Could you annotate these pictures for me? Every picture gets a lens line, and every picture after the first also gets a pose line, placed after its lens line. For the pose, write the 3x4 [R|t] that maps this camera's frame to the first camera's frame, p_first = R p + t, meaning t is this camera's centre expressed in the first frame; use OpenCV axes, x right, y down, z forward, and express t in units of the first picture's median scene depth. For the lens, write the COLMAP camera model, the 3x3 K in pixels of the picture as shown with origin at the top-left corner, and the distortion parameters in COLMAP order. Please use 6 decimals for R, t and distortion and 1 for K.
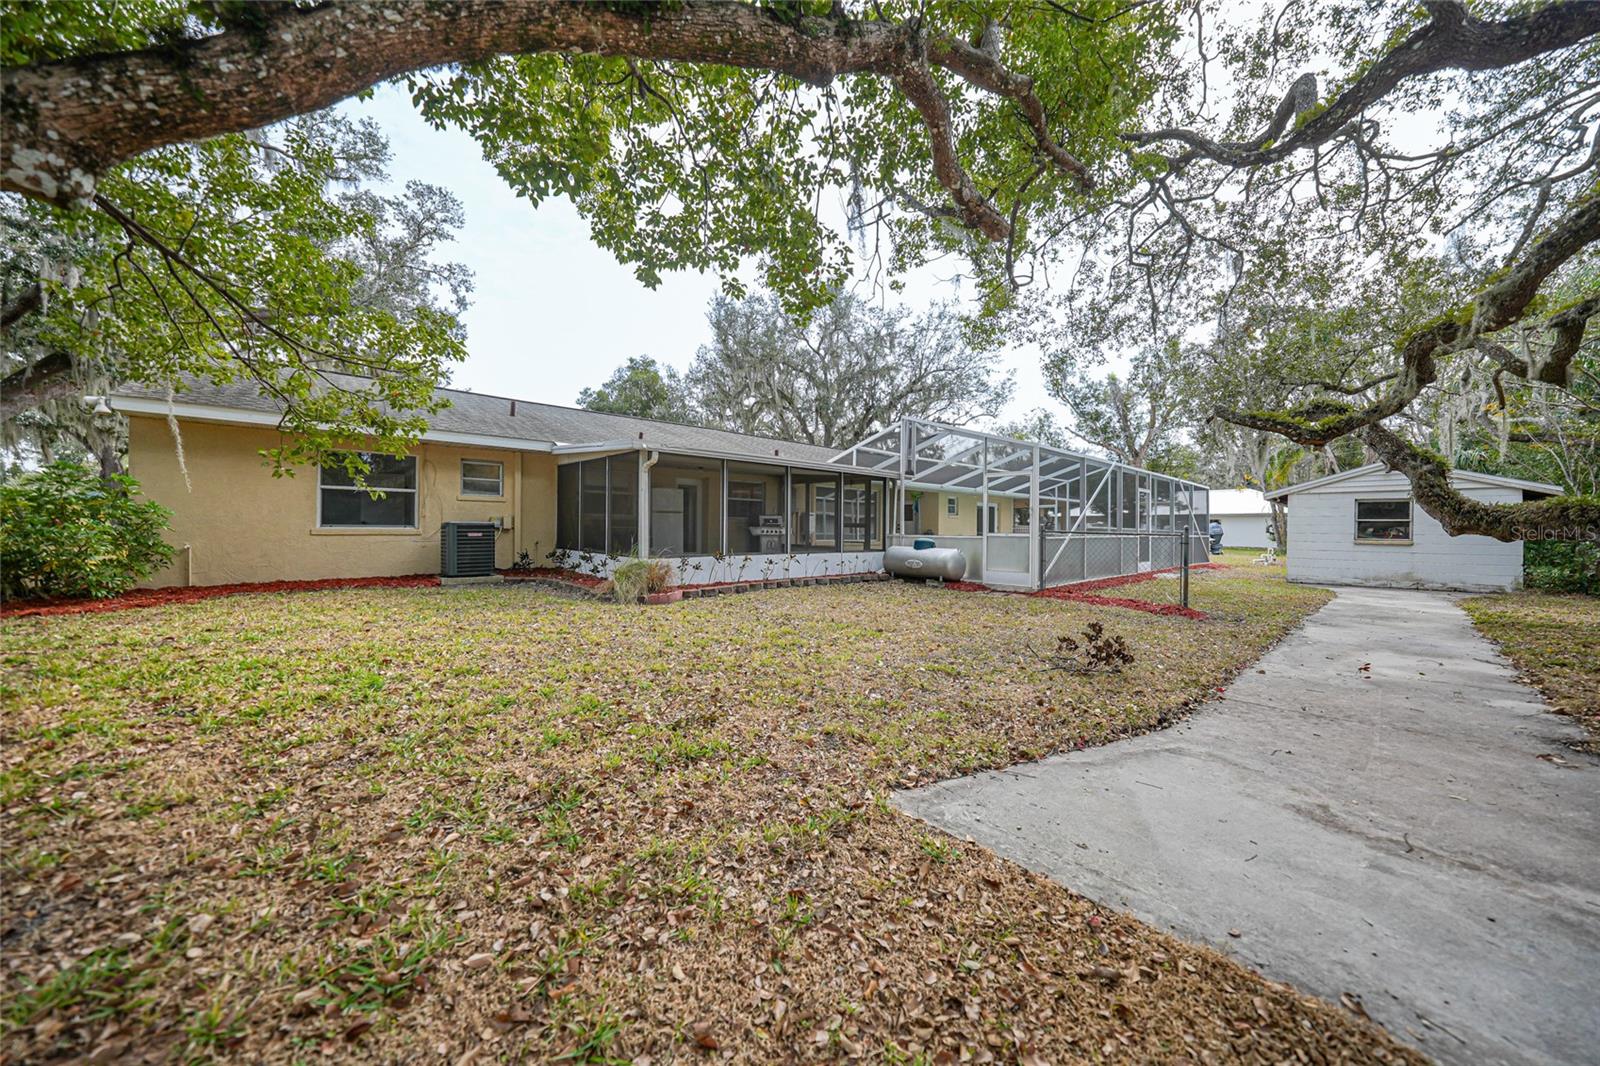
lens RADIAL K [[556.4, 0, 801.5], [0, 556.4, 529.6], [0, 0, 1]] dist [-0.028577, 0.006776]
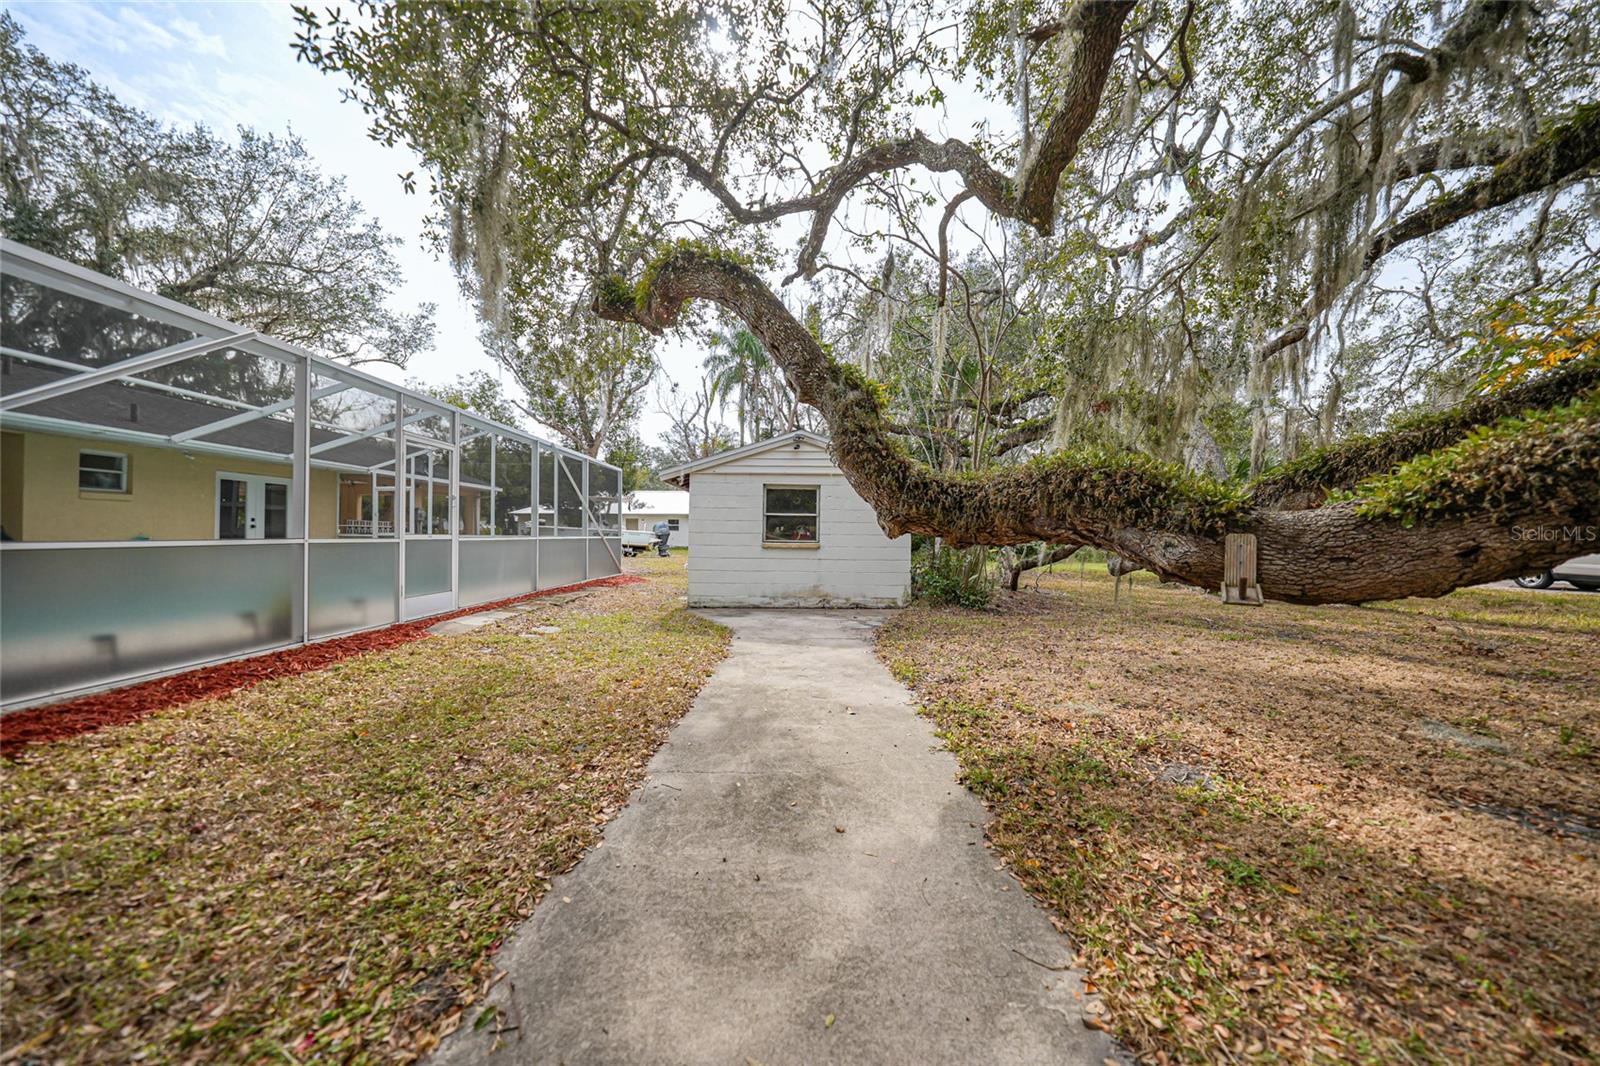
lens RADIAL K [[556.4, 0, 801.5], [0, 556.4, 529.6], [0, 0, 1]] dist [-0.028577, 0.006776]
pose [[0.671394, 0.002712, 0.741096, 0.288788], [-0.002543, 0.999996, -0.001355, 0.002011], [-0.741096, -0.000975, 0.671398, 0.267691]]
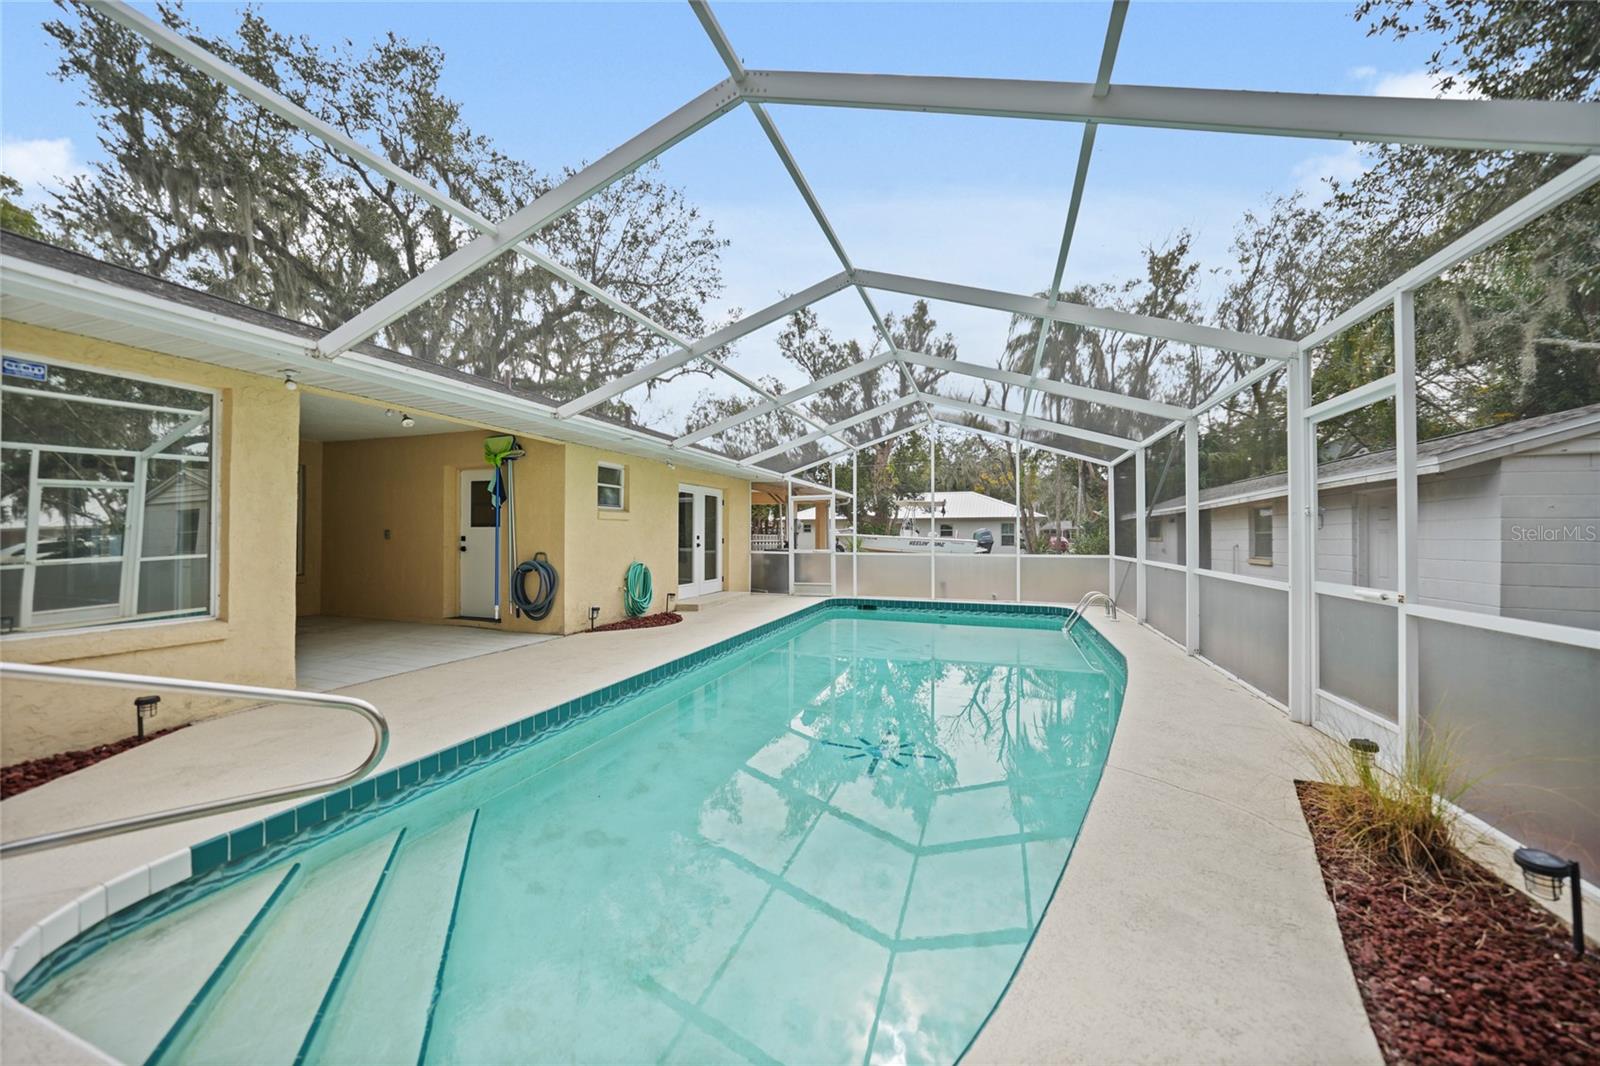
lens RADIAL K [[556.4, 0, 801.5], [0, 556.4, 529.6], [0, 0, 1]] dist [-0.028577, 0.006776]
pose [[0.877953, -0.000858, 0.478746, 0.181870], [0.001662, 0.999998, -0.001257, -0.011754], [-0.478744, 0.001899, 0.877953, 0.542297]]
